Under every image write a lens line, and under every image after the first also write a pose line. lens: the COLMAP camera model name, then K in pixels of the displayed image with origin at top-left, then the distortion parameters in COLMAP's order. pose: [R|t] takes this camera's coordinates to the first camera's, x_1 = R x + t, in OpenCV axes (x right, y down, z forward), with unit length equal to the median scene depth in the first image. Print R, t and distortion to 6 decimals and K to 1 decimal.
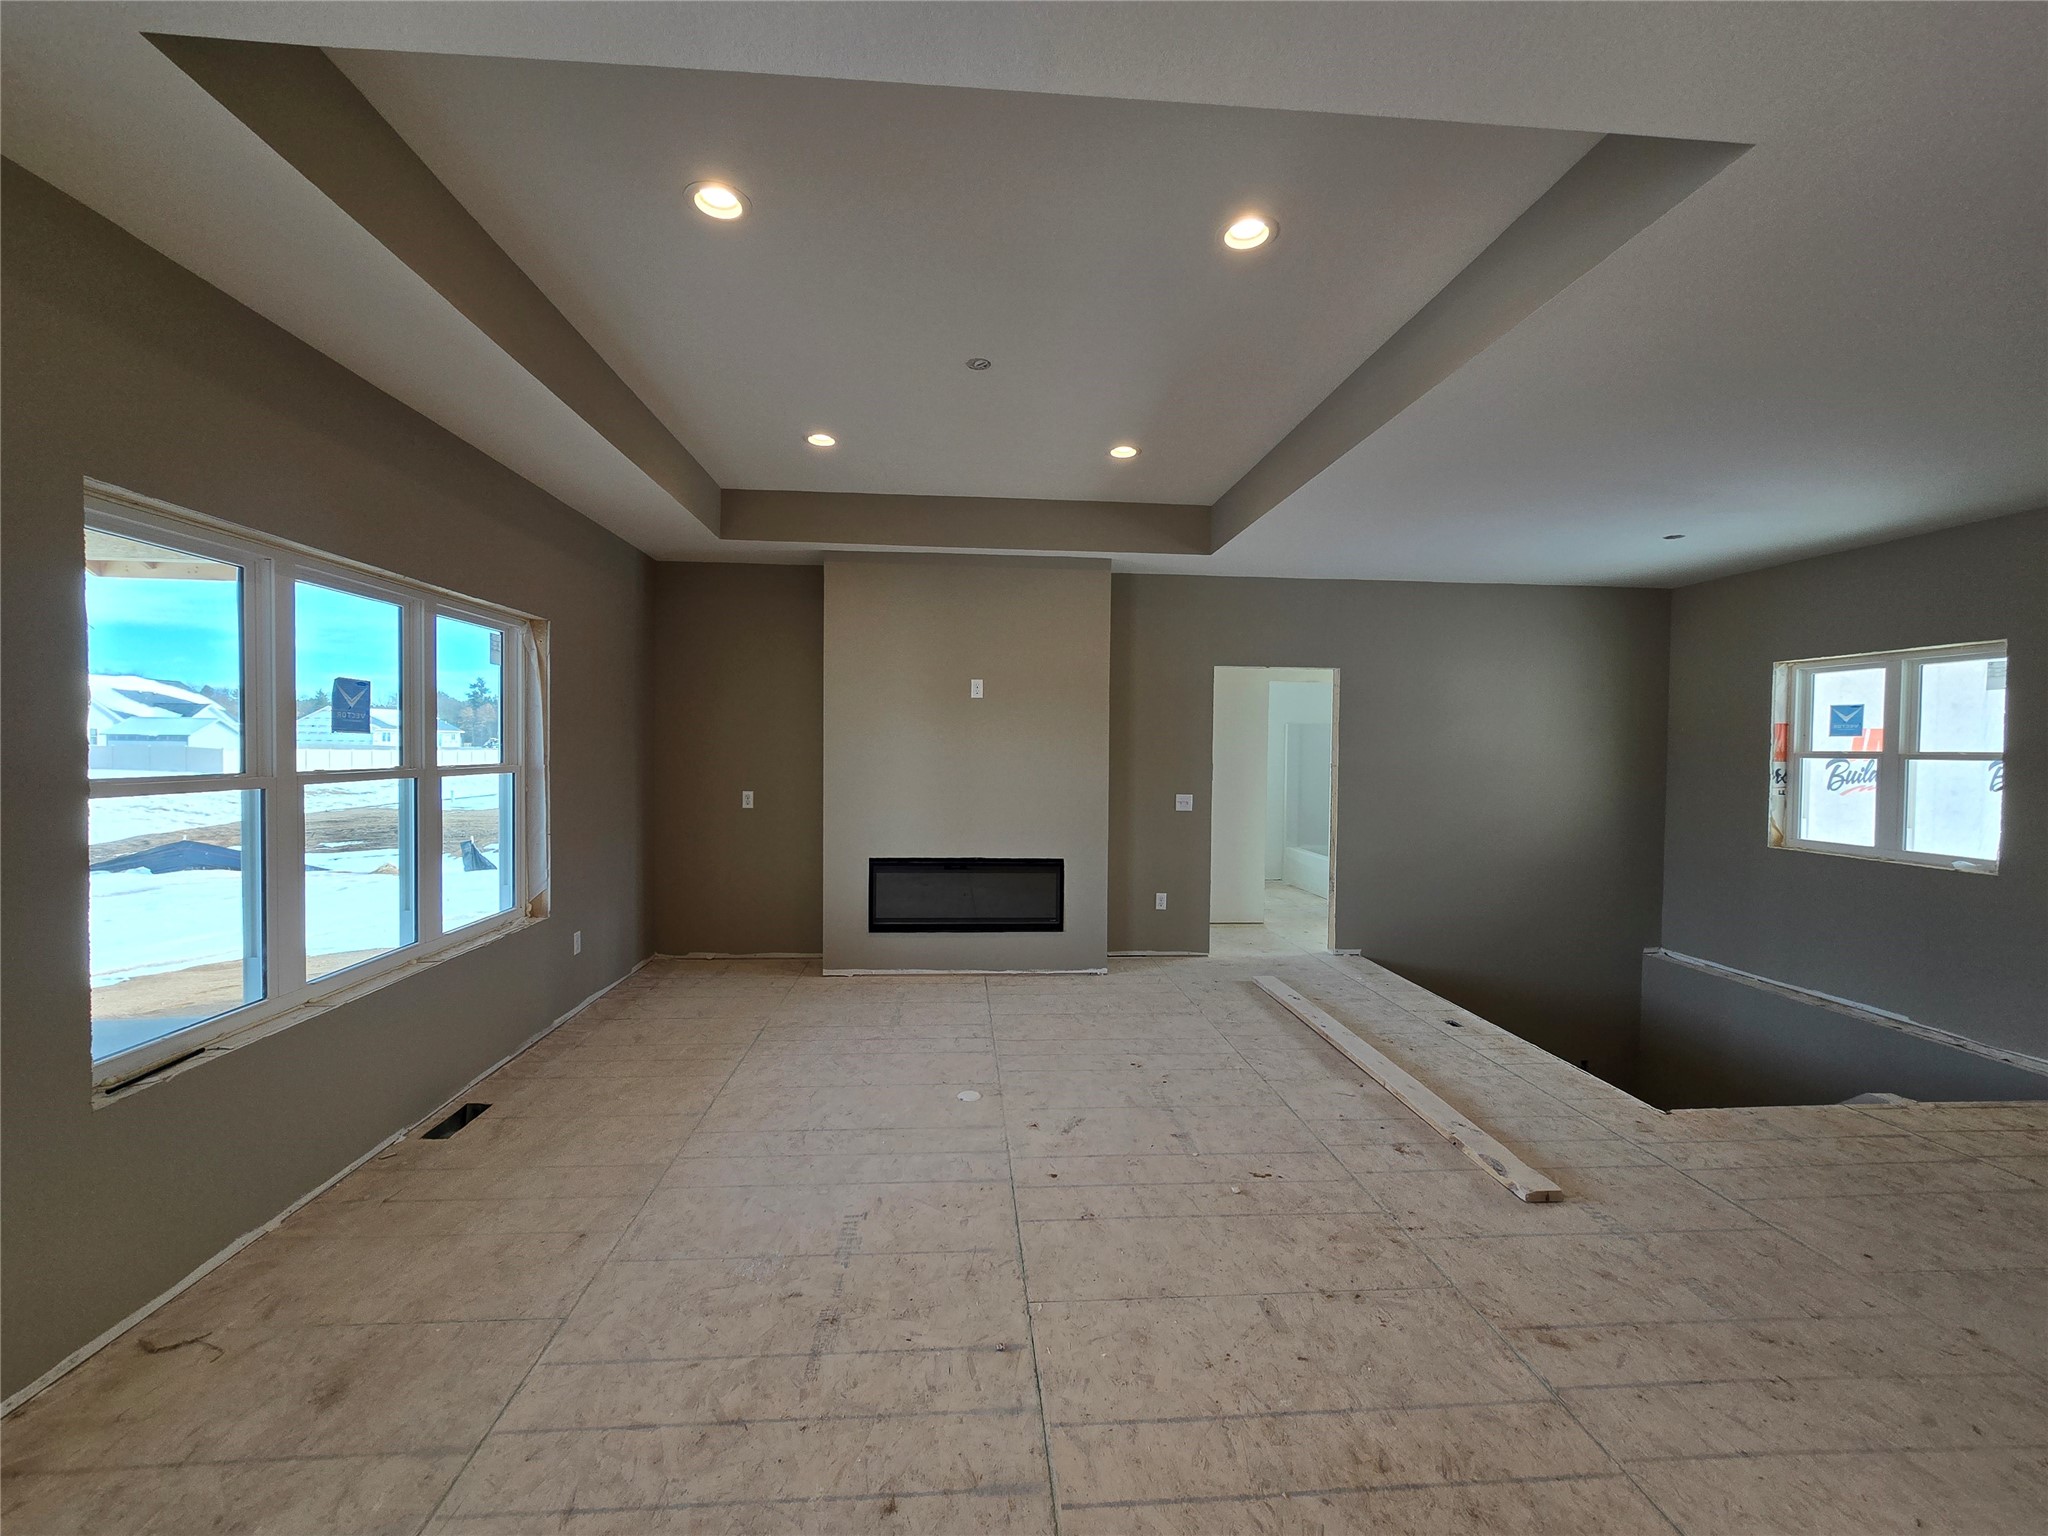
lens RADIAL K [[848.3, 0, 1024.0], [0, 848.3, 768.0], [0, 0, 1]] dist [-0.000448, -0.000057]
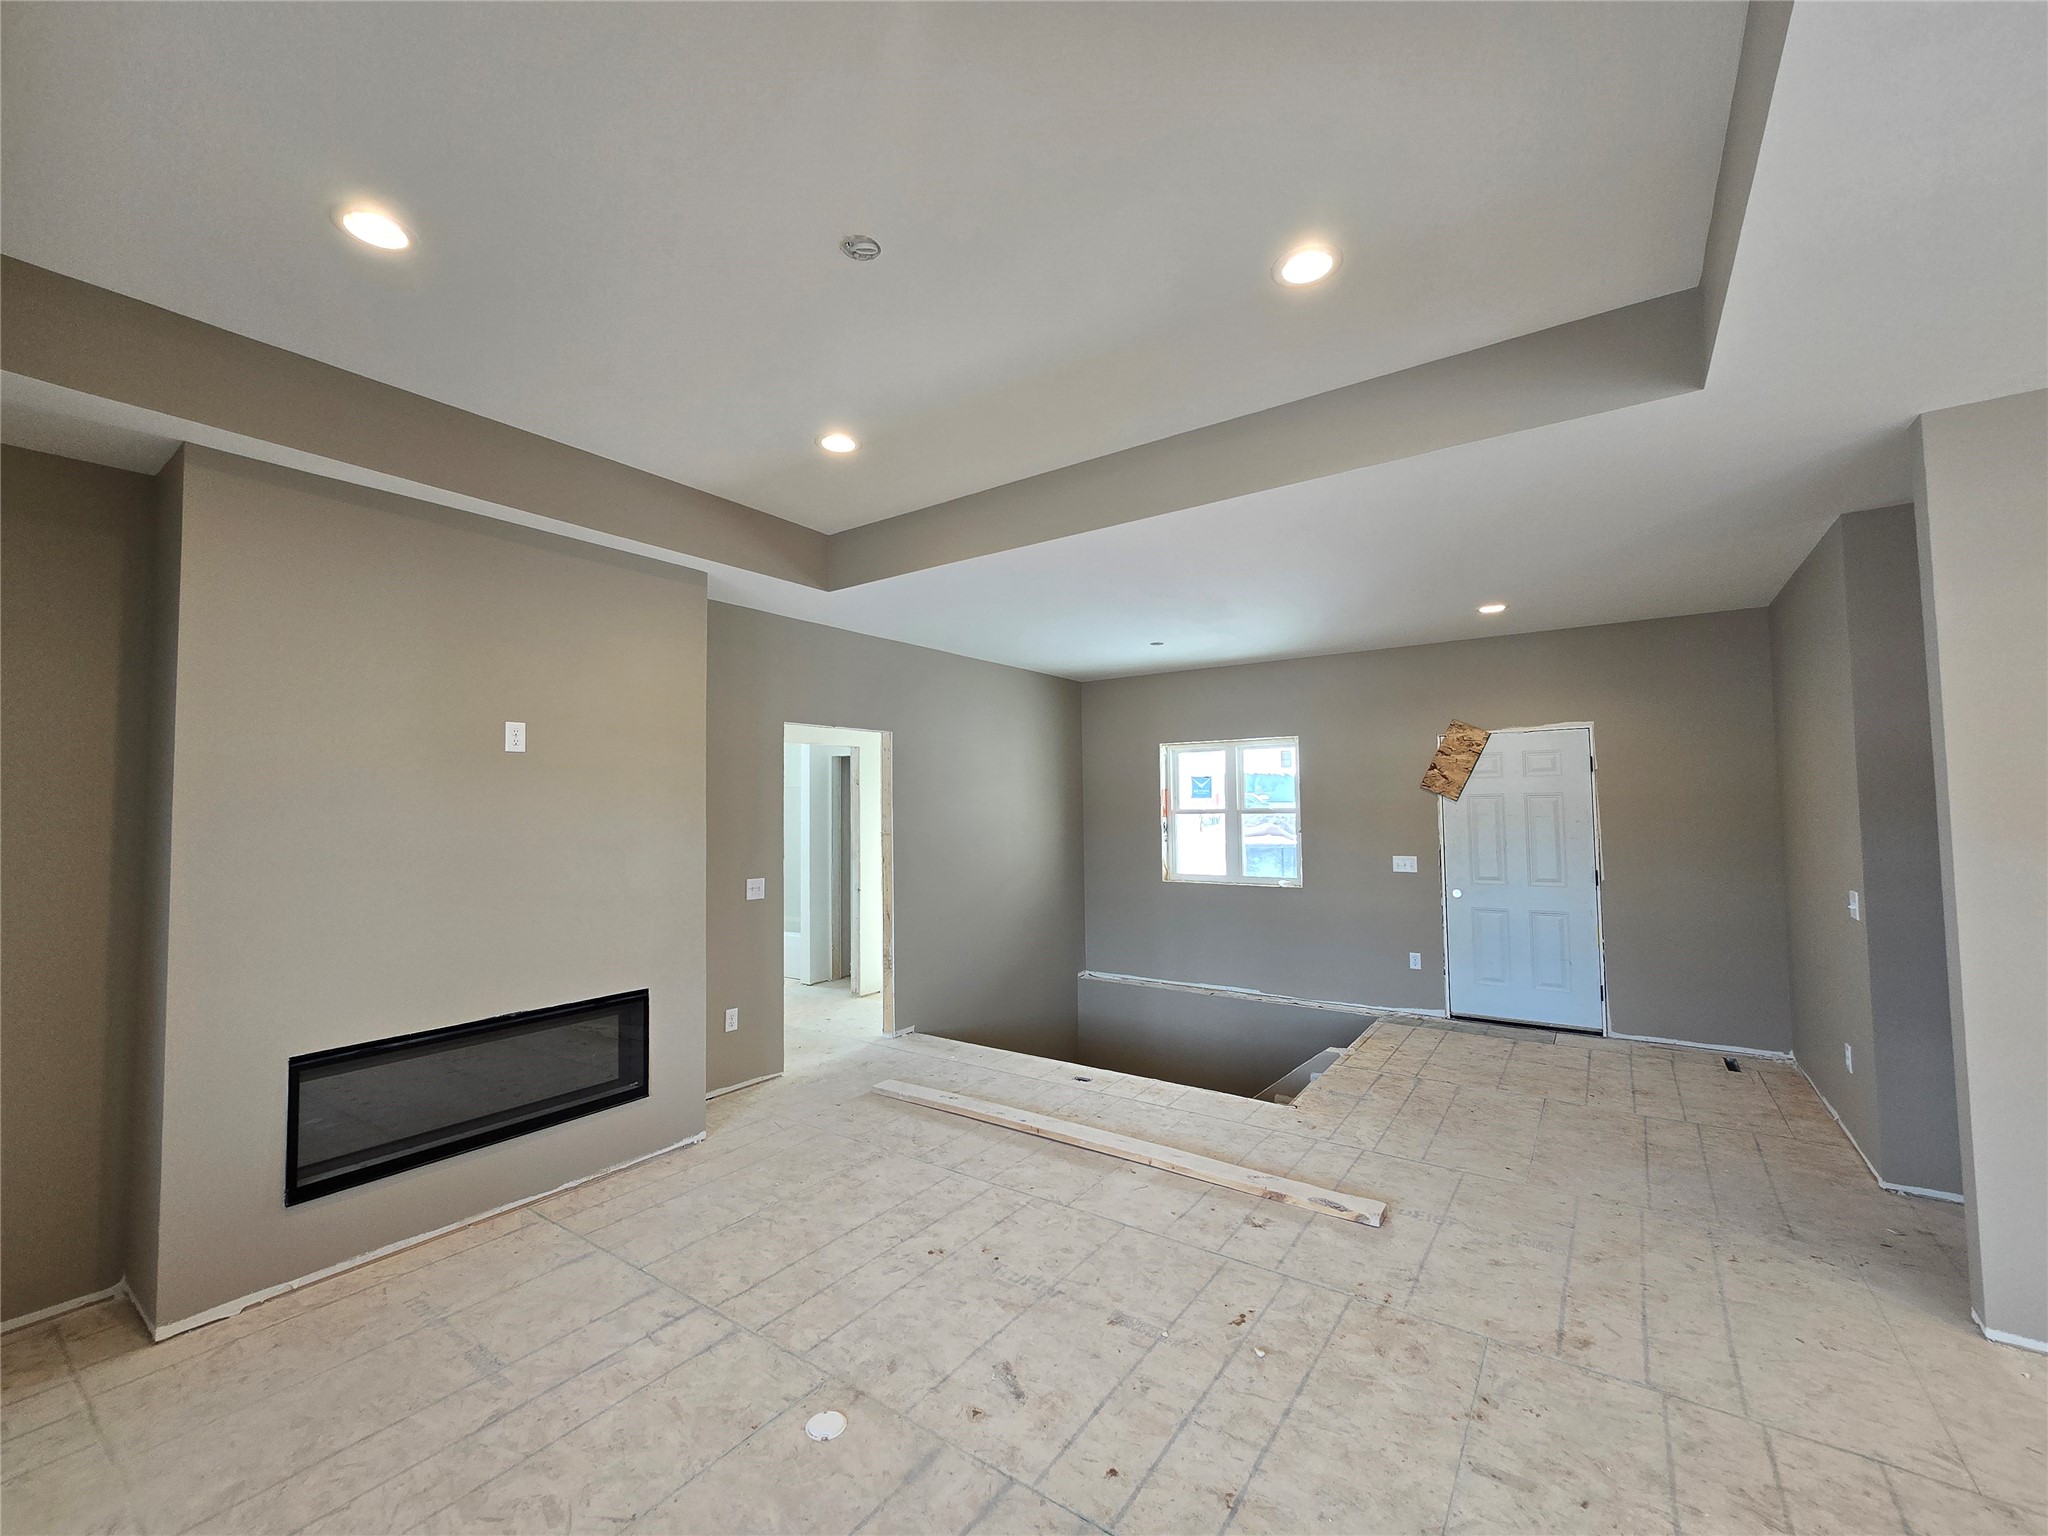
lens RADIAL K [[836.2, 0, 1021.1], [0, 836.2, 768.9], [0, 0, 1]] dist [-0.002710, -0.000064]
pose [[0.633387, 0.016258, 0.773664, -0.354877], [0.036404, 0.998046, -0.050777, -0.030901], [-0.772979, 0.060326, 0.631558, 0.401571]]
